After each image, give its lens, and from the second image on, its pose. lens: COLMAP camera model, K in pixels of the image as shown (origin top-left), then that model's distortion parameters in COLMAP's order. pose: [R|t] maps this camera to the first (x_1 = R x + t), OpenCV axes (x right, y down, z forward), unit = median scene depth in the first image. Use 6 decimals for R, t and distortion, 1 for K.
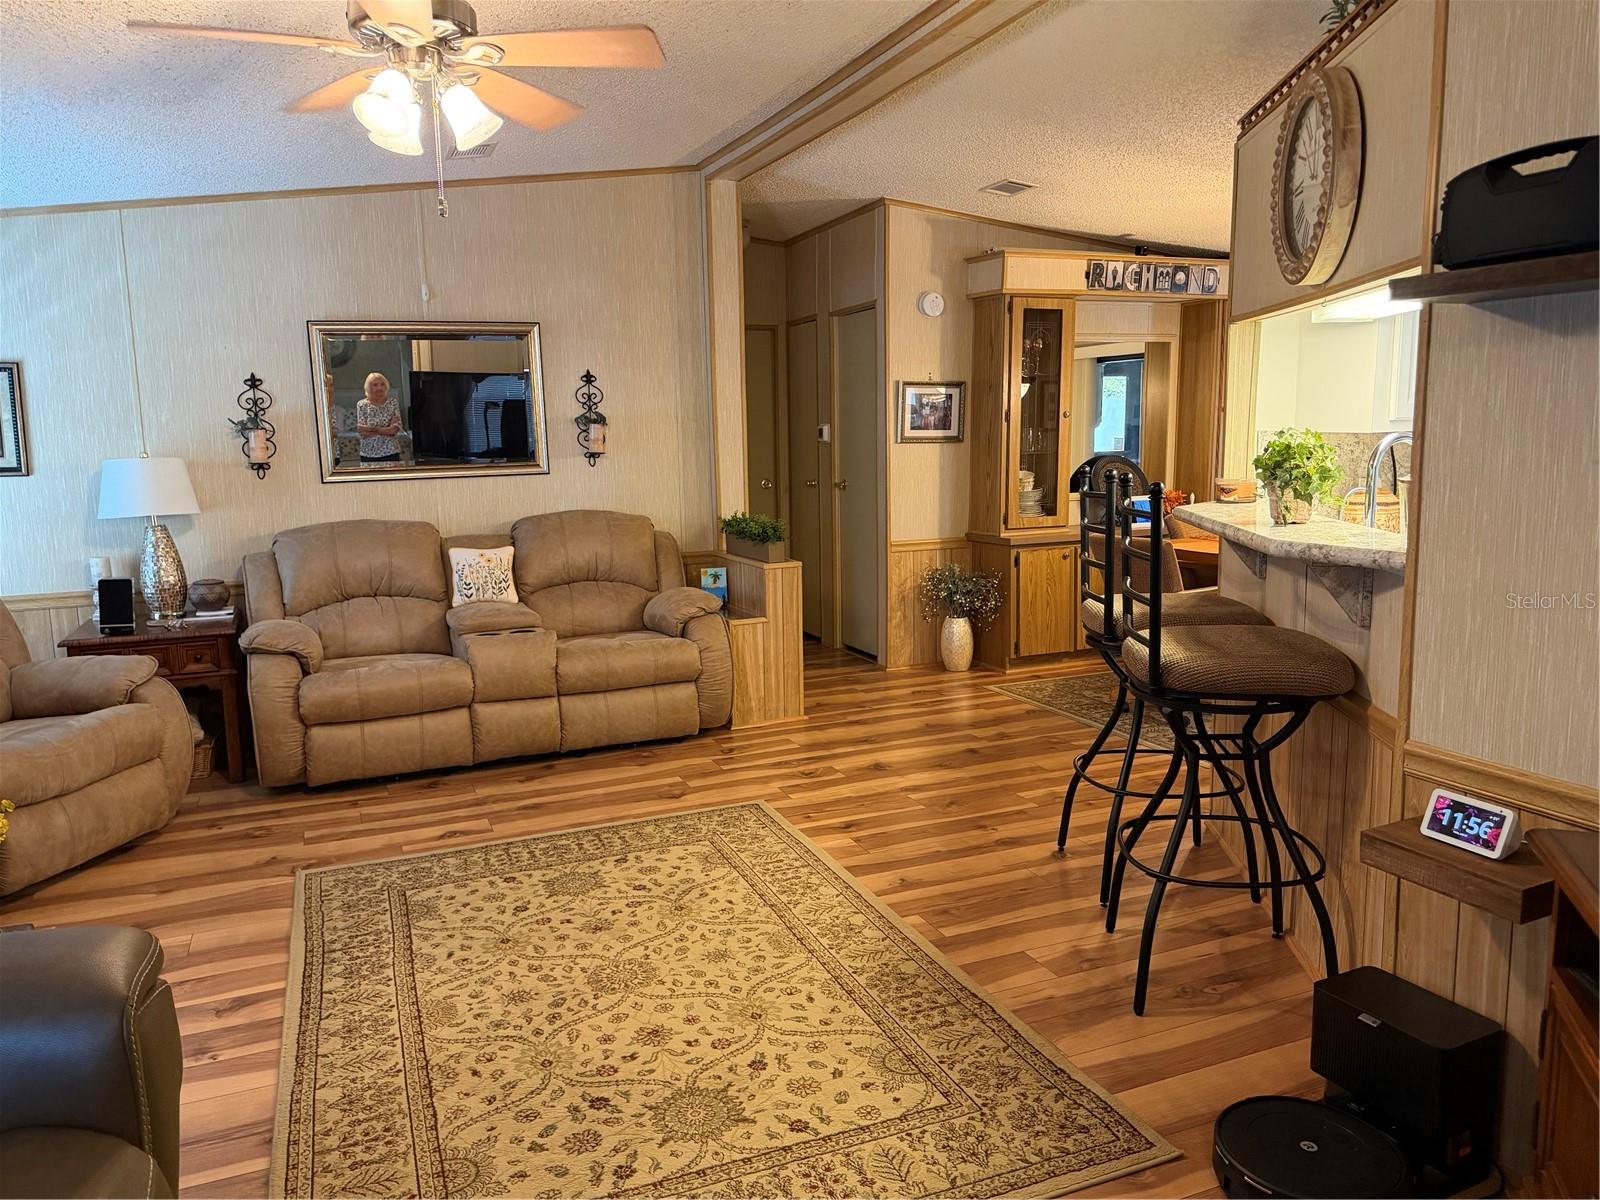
lens RADIAL K [[1133.9, 0, 795.3], [0, 1133.9, 589.5], [0, 0, 1]] dist [0.177555, -0.405746]
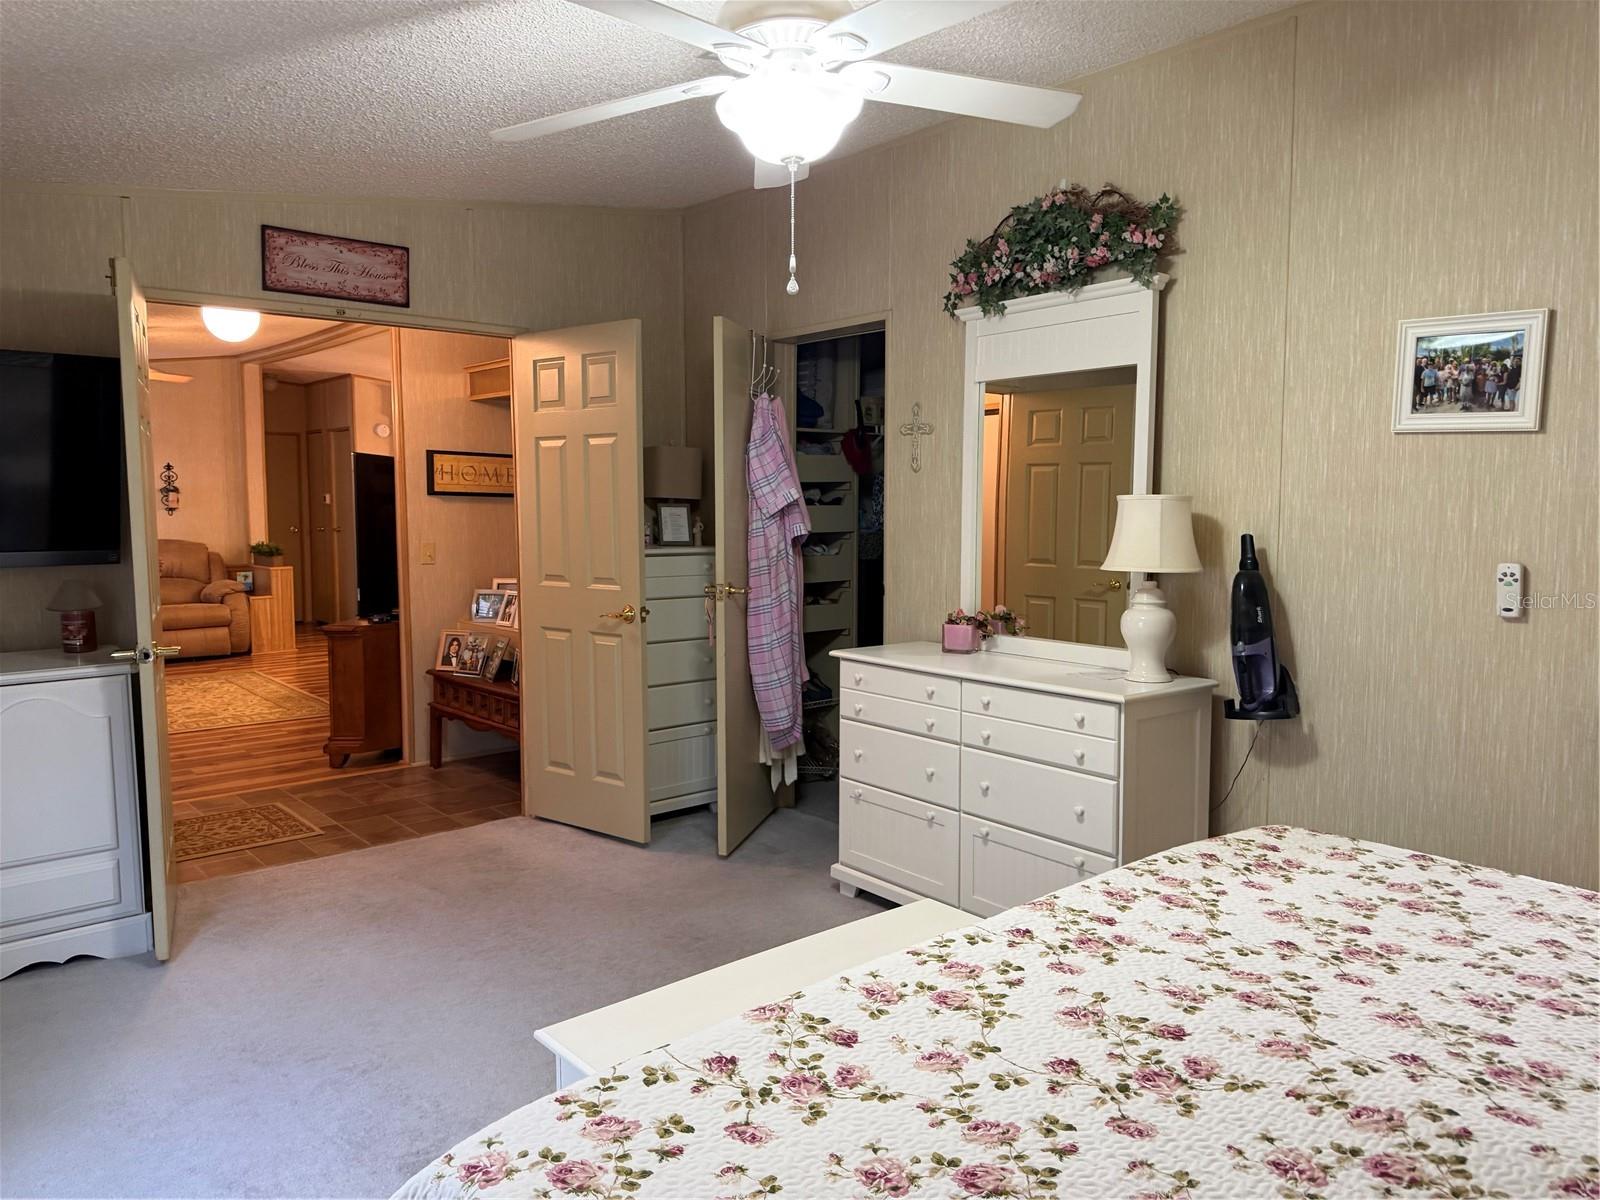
lens RADIAL K [[1140.1, 0, 800.0], [0, 1140.1, 600.0], [0, 0, 1]] dist [0.150014, -0.279687]
pose [[0.953120, -0.008454, 0.302473, 0.257553], [0.023254, 0.998700, -0.045363, 0.159249], [-0.301696, 0.050270, 0.952078, -1.257303]]
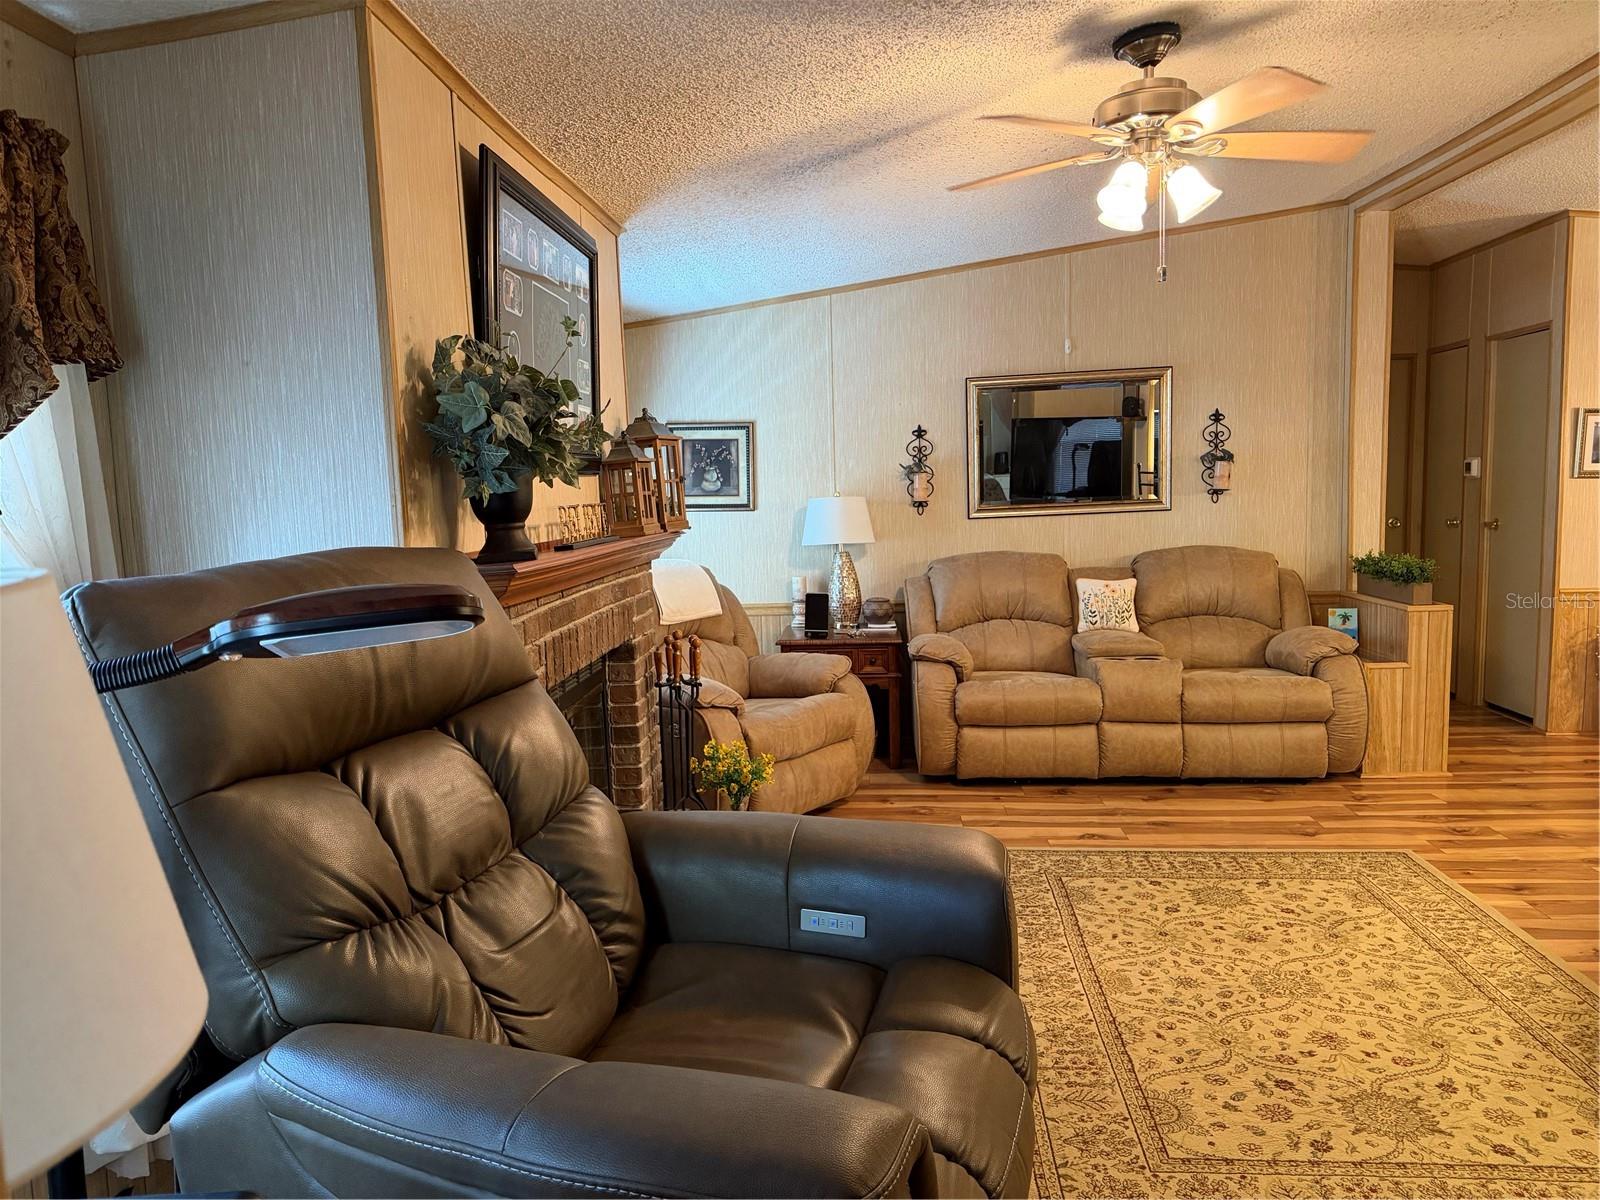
lens RADIAL K [[1151.0, 0, 774.0], [0, 1151.0, 599.3], [0, 0, 1]] dist [-0.003253, -0.007457]
pose [[0.885084, 0.042732, -0.463466, -0.058381], [-0.054899, 0.998410, -0.012787, 0.014926], [0.462183, 0.036761, 0.886023, -0.100193]]
